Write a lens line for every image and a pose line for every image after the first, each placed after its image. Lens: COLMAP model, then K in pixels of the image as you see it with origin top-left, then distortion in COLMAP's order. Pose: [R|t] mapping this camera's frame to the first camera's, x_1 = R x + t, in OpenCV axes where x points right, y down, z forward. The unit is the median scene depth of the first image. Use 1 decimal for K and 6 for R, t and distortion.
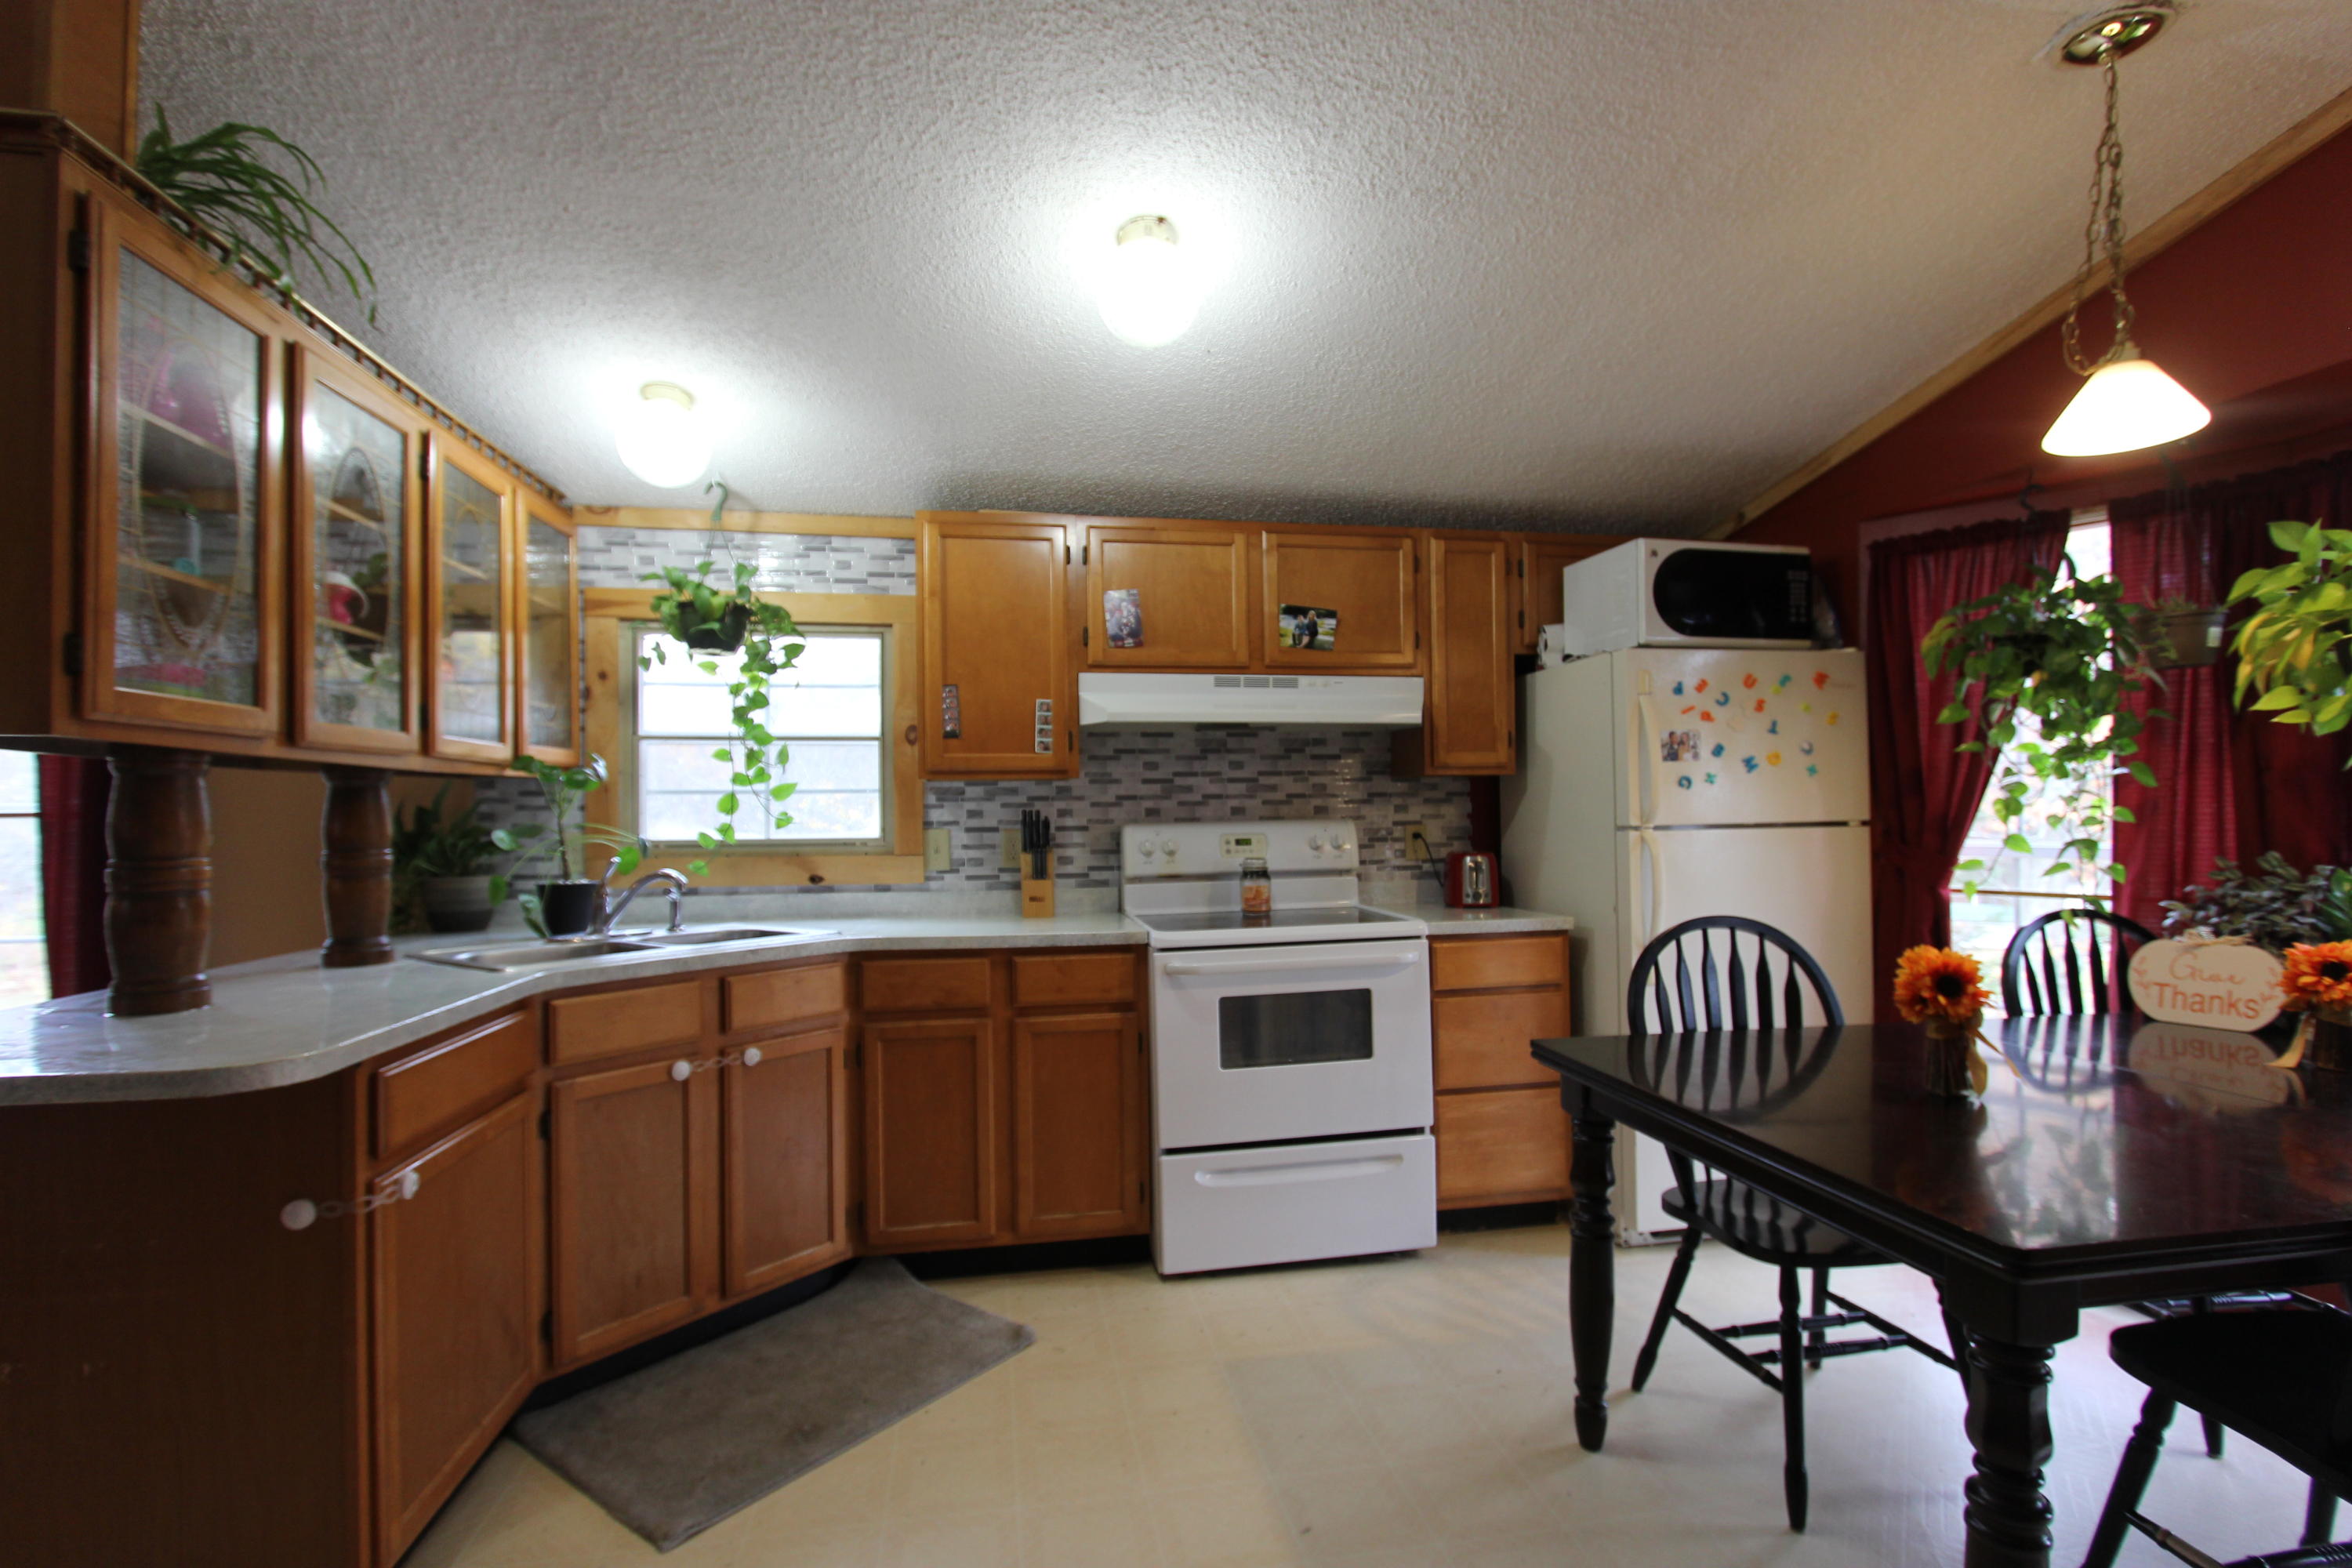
lens RADIAL K [[1098.6, 0, 1194.7], [0, 1098.6, 809.1], [0, 0, 1]] dist [-0.012995, 0.000469]
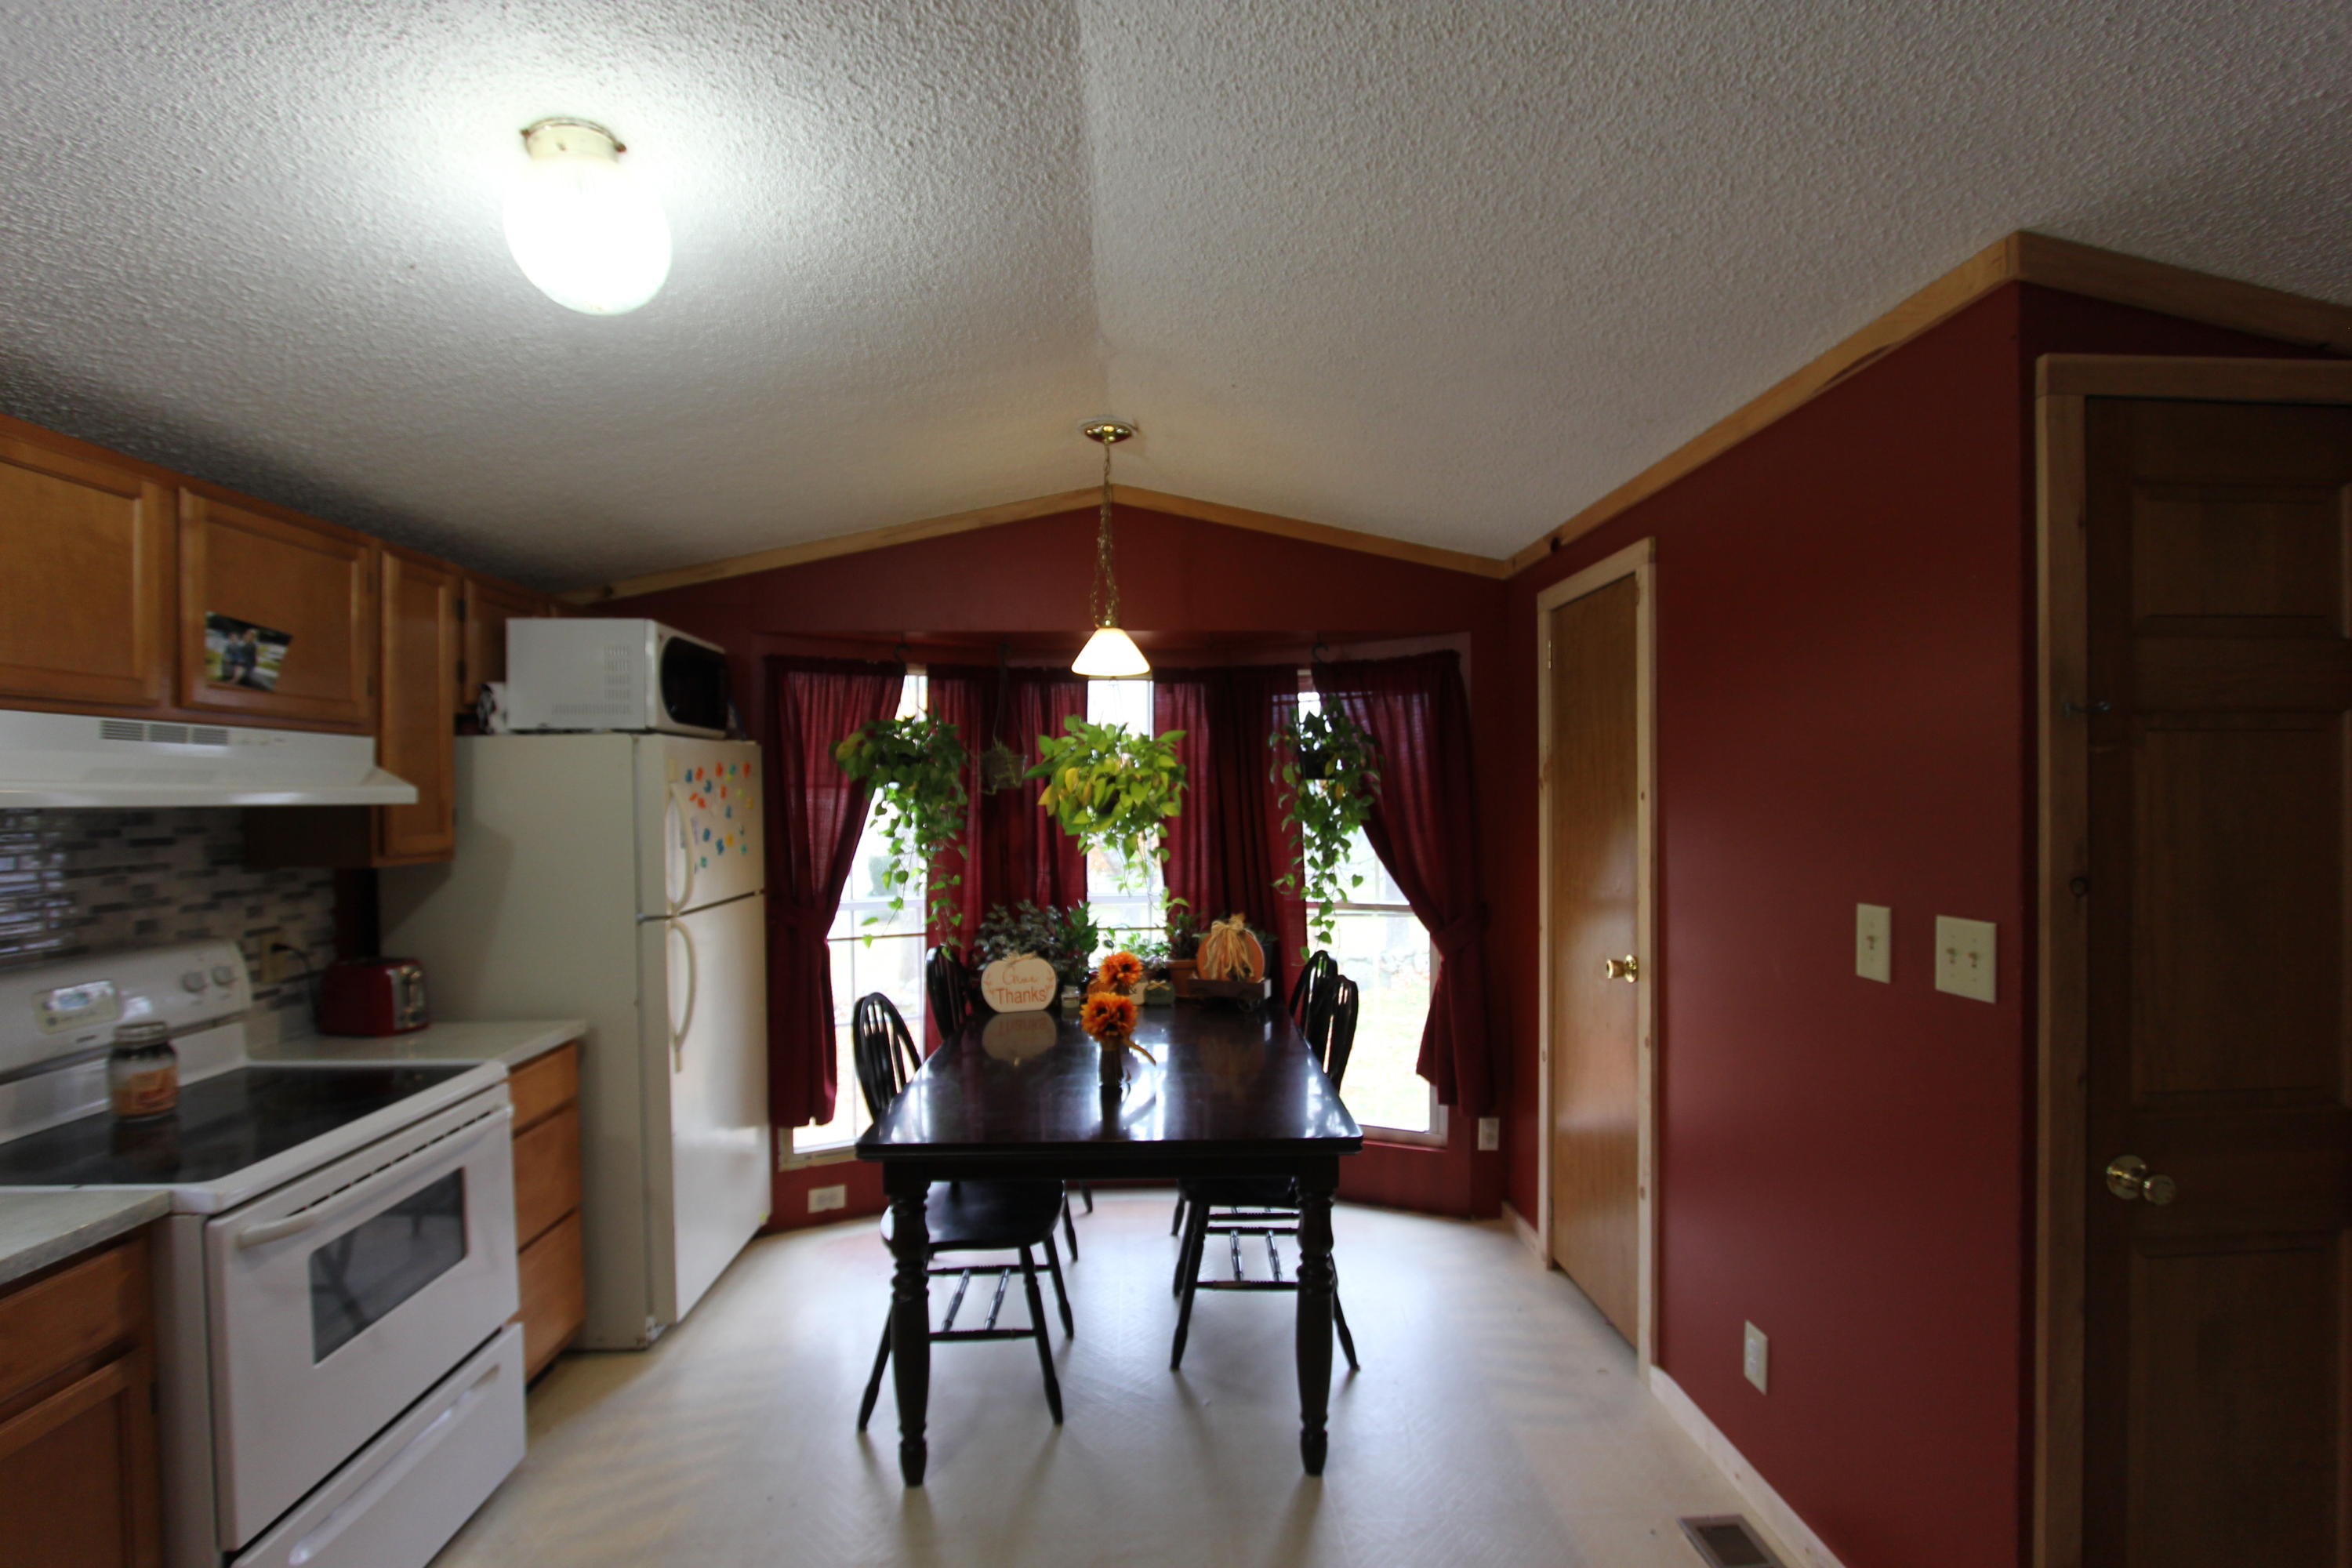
lens RADIAL K [[1098.6, 0, 1194.7], [0, 1098.6, 809.1], [0, 0, 1]] dist [-0.012995, 0.000469]
pose [[0.127355, -0.005609, 0.991841, -0.464138], [-0.001678, 0.999981, 0.005871, -0.078063], [-0.991856, -0.002412, 0.127343, 0.361579]]
